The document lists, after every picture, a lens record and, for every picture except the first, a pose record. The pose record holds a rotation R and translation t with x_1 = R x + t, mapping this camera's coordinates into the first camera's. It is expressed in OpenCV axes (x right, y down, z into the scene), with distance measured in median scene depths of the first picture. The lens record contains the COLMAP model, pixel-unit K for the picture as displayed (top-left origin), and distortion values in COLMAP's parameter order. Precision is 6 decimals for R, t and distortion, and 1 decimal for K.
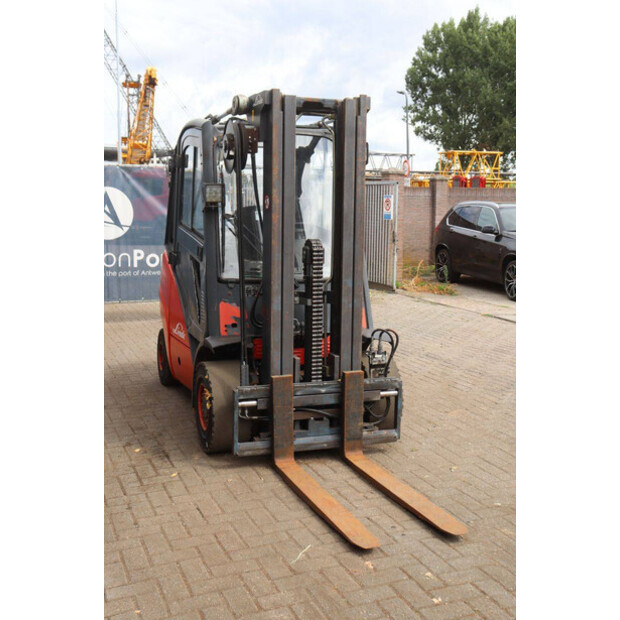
lens RADIAL K [[744.3, 0, 349.3], [0, 744.3, 297.3], [0, 0, 1]] dist [0.002375, 0.000000]
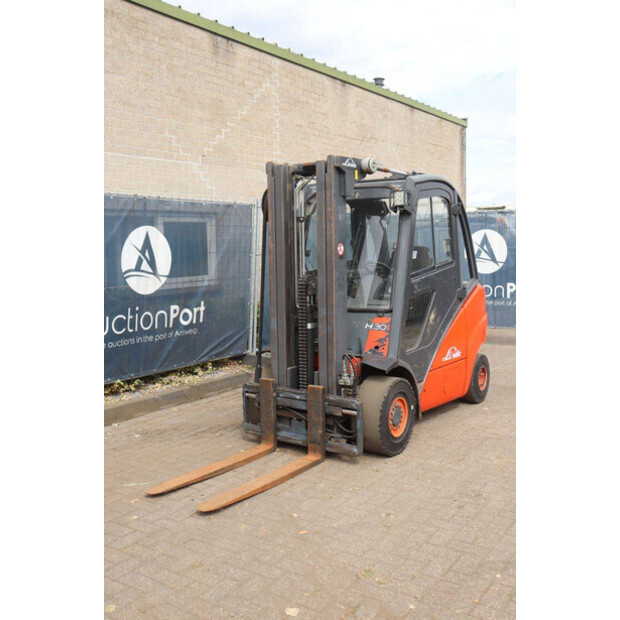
lens RADIAL K [[674.0, 0, 307.8], [0, 674.0, 308.7], [0, 0, 1]] dist [-0.039653, 0.000000]
pose [[0.530928, 0.057226, -0.845482, 0.906424], [-0.076311, 0.996892, 0.019555, -0.044693], [0.843974, 0.054137, 0.533646, 0.403091]]
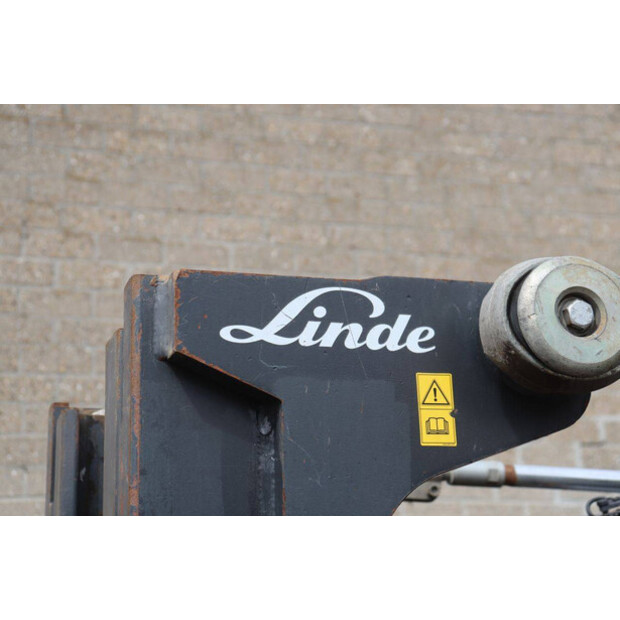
lens RADIAL K [[1459.8, 0, 310.7], [0, 1459.8, 309.2], [0, 0, 1]] dist [0.487342, 0.000000]
pose [[-0.109501, -0.274145, -0.955434, 0.292804], [-0.086928, 0.960172, -0.265542, -0.186932], [0.990178, 0.053977, -0.128971, 1.055996]]
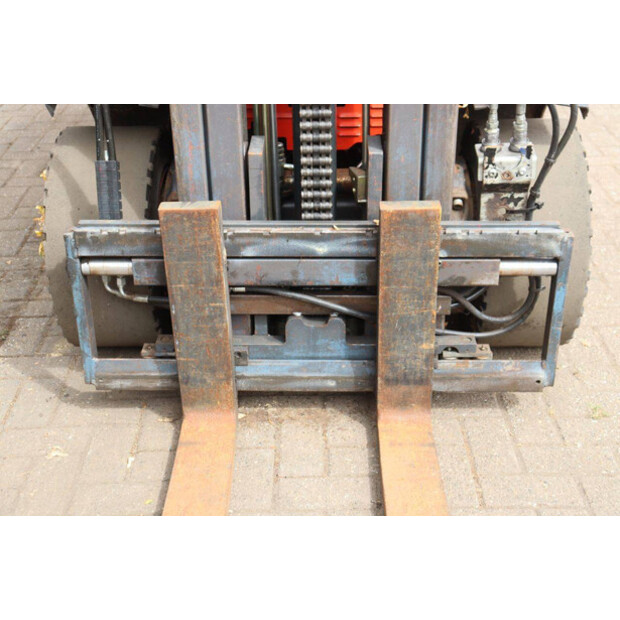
lens RADIAL K [[946.8, 0, 316.0], [0, 946.8, 306.0], [0, 0, 1]] dist [0.081201, 0.000000]
pose [[0.919009, 0.161038, -0.359847, 0.128393], [-0.017932, 0.928897, 0.369904, -0.016633], [0.393829, -0.333492, 0.856552, 0.596930]]
